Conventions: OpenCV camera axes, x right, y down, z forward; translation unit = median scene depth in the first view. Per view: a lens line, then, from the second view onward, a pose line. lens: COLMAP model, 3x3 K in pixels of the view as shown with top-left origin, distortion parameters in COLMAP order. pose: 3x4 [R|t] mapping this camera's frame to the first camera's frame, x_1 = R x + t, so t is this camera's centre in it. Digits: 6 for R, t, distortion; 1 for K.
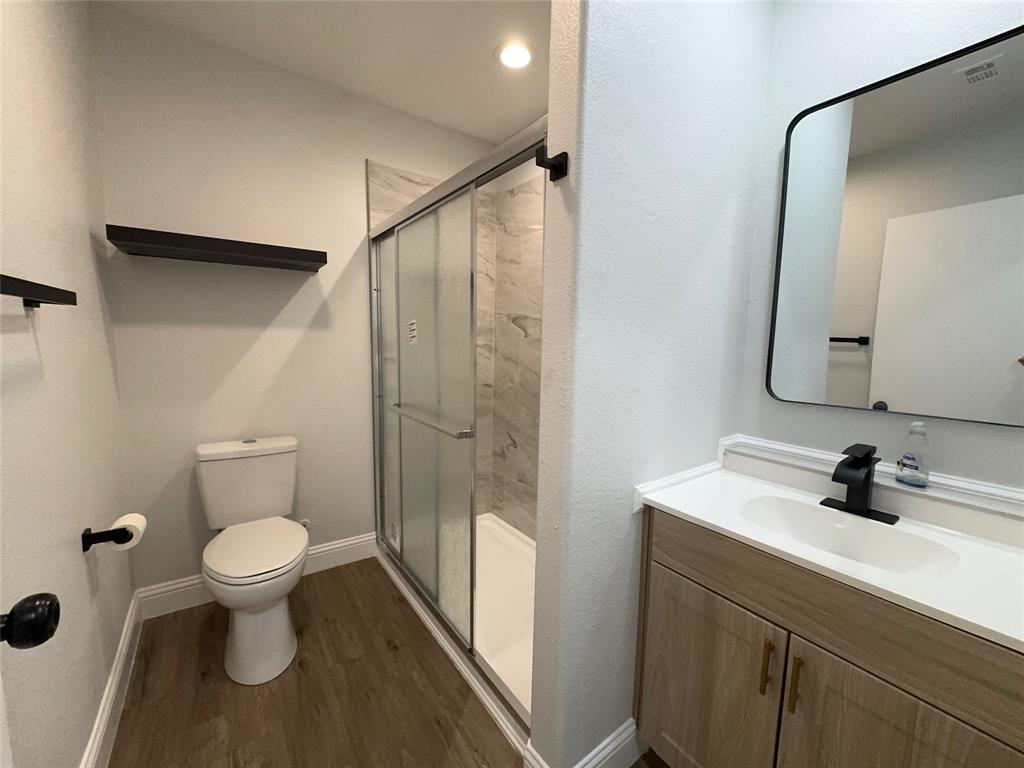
lens RADIAL K [[409.7, 0, 511.9], [0, 409.7, 384.2], [0, 0, 1]] dist [-0.005237, 0.000336]
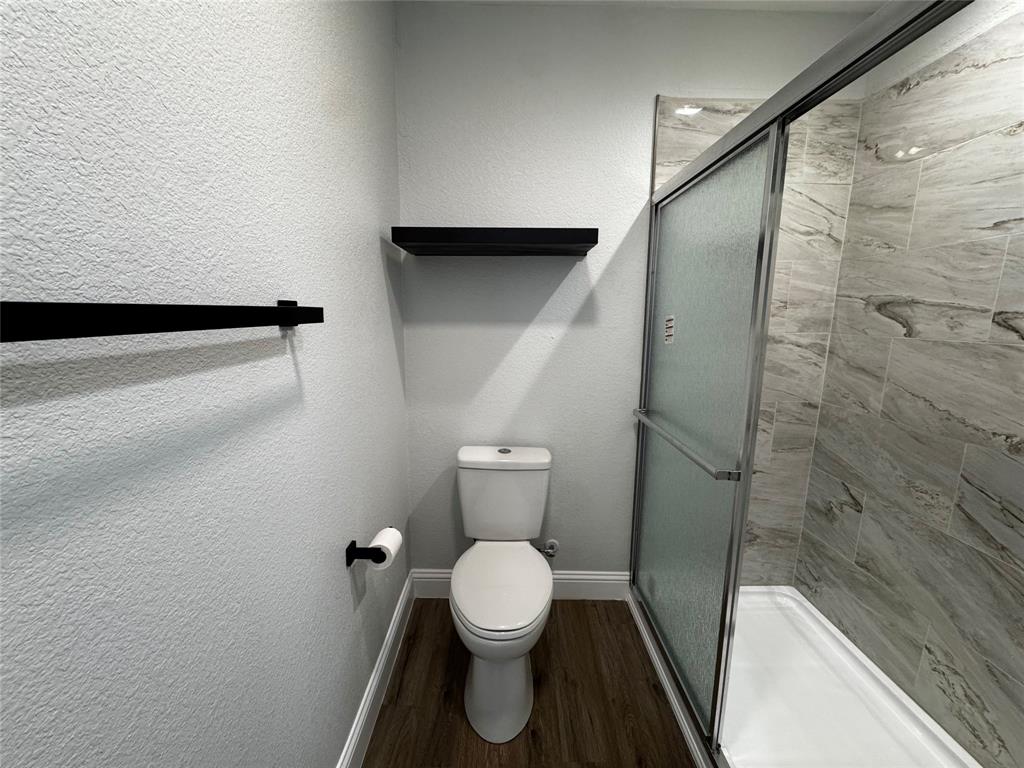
lens RADIAL K [[409.7, 0, 509.0], [0, 409.7, 387.0], [0, 0, 1]] dist [-0.005237, 0.000336]
pose [[0.816670, 0.088994, -0.570202, -0.102842], [-0.055616, 0.995576, 0.075728, -0.061543], [0.574419, -0.030132, 0.818007, 0.216996]]
